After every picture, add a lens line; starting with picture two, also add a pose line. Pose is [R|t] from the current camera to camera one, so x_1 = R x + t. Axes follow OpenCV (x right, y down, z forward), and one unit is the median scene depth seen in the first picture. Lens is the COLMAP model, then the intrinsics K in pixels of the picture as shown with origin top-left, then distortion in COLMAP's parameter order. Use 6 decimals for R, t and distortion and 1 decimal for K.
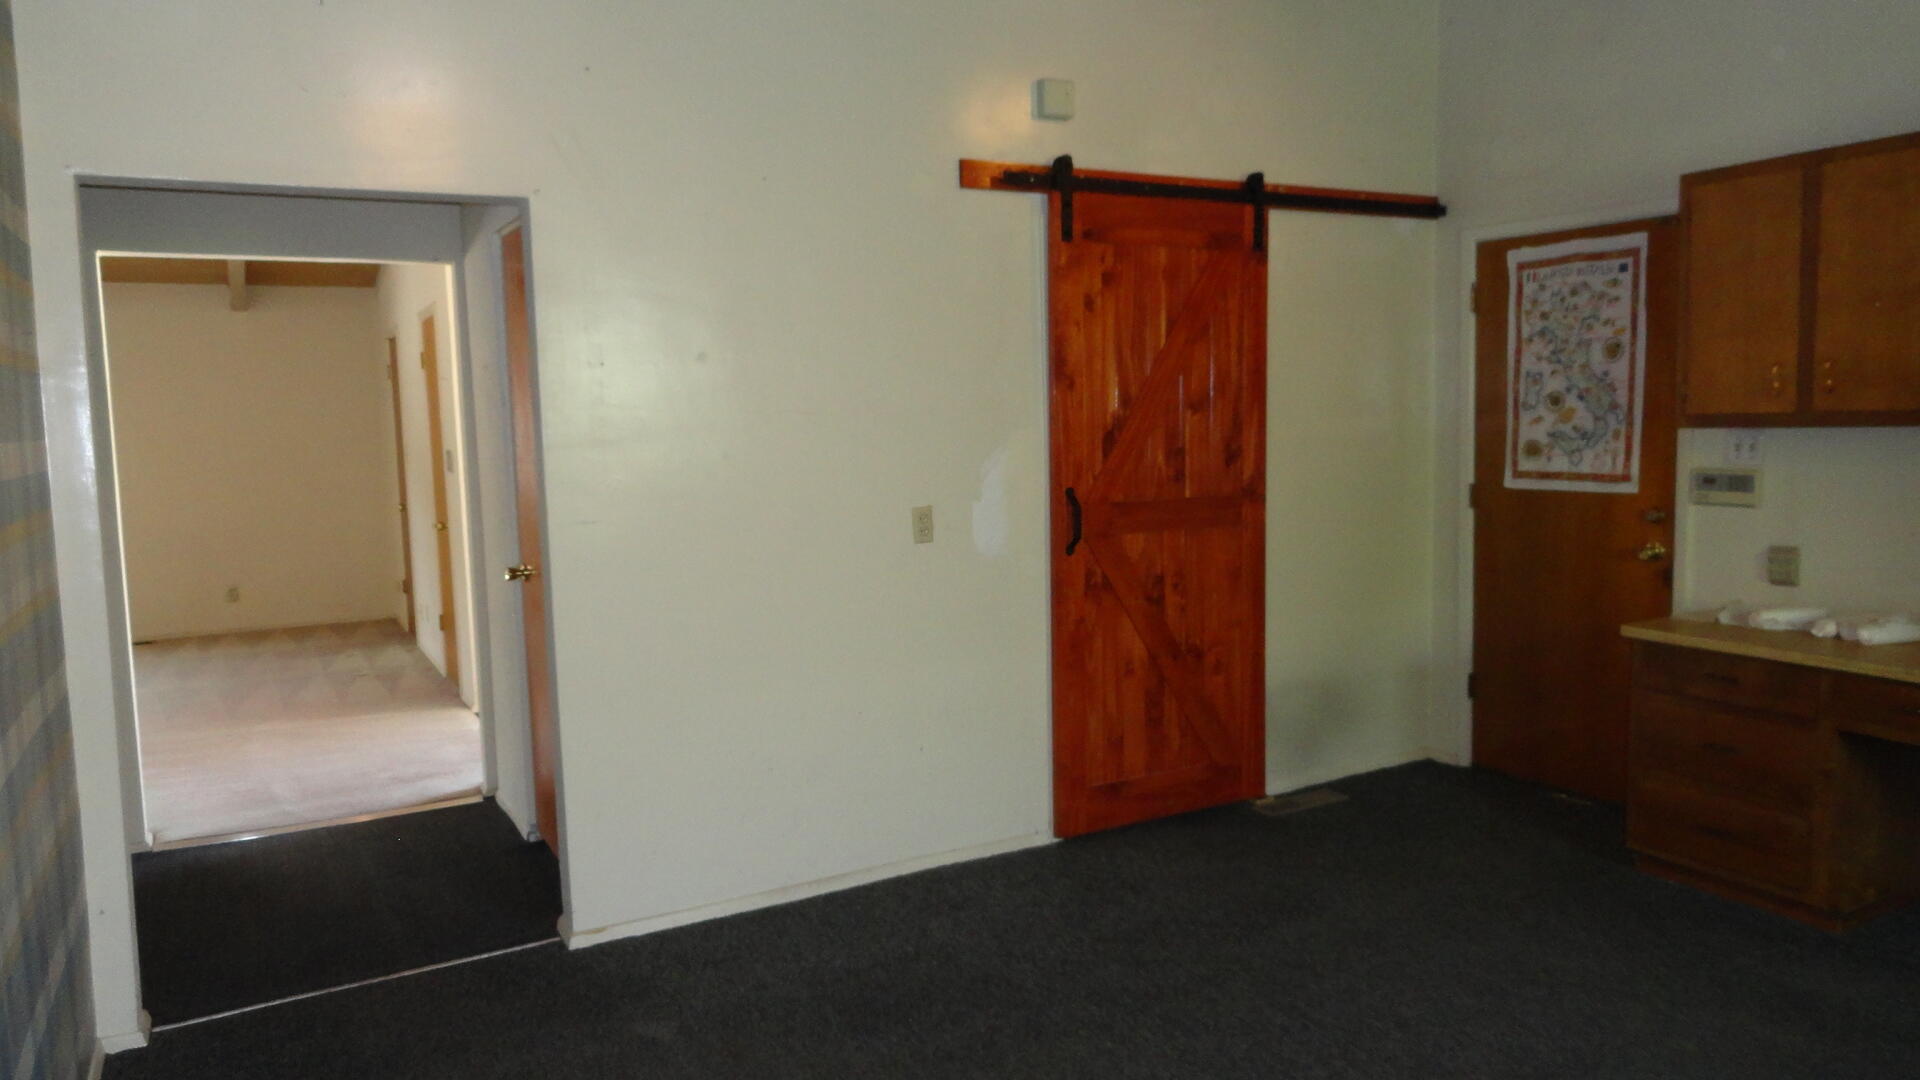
lens RADIAL K [[1322.4, 0, 968.1], [0, 1322.4, 538.8], [0, 0, 1]] dist [0.000087, -0.005971]
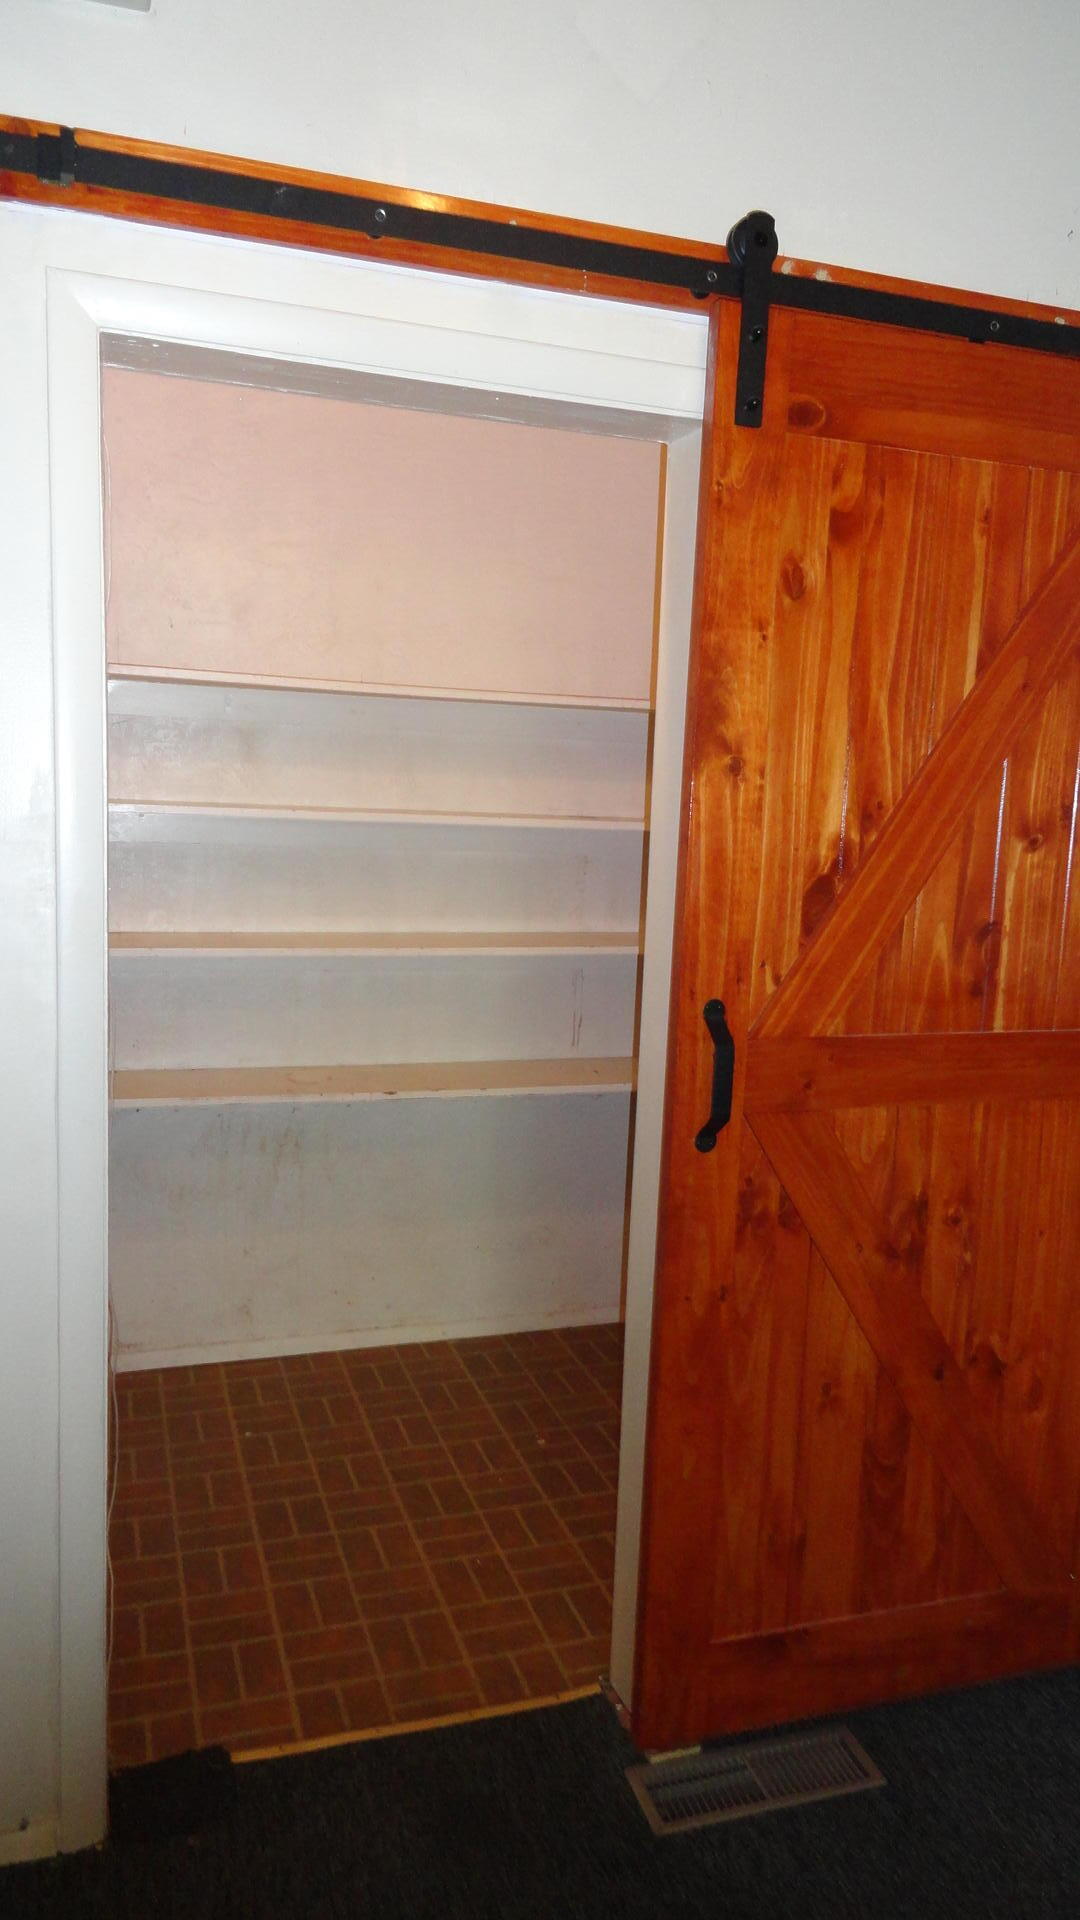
lens RADIAL K [[1322.4, 0, 509.3], [0, 1322.4, 929.2], [0, 0, 1]] dist [0.000087, -0.005971]
pose [[0.976593, 0.083246, -0.198335, 0.092533], [-0.082179, 0.996525, 0.013618, -0.060899], [0.198779, 0.002999, 0.980040, 0.541131]]
